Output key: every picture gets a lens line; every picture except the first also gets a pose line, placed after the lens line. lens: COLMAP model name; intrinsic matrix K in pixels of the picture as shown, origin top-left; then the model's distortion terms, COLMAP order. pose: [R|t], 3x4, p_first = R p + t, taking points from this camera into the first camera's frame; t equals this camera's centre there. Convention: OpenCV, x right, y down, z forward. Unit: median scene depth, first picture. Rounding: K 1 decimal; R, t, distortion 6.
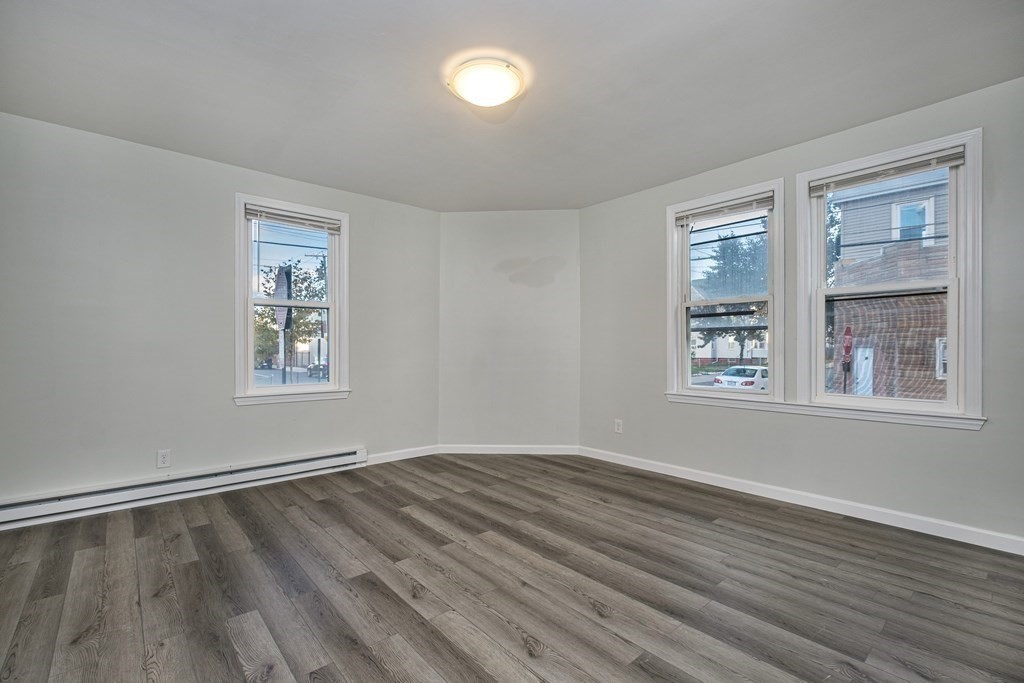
lens RADIAL K [[449.9, 0, 511.7], [0, 449.9, 345.7], [0, 0, 1]] dist [-0.000165, -0.000018]
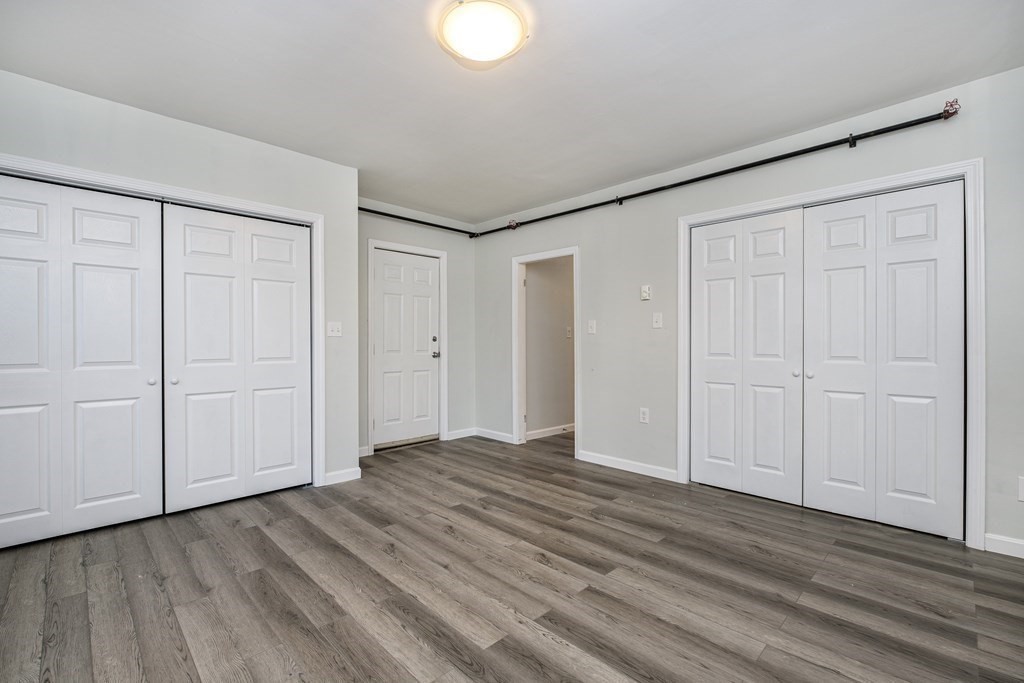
lens RADIAL K [[449.9, 0, 511.7], [0, 449.9, 345.7], [0, 0, 1]] dist [-0.000165, -0.000018]
pose [[-0.998026, 0.002603, -0.062744, -0.059590], [0.002532, 0.999996, 0.001204, 0.012819], [0.062747, 0.001043, -0.998029, 2.023100]]
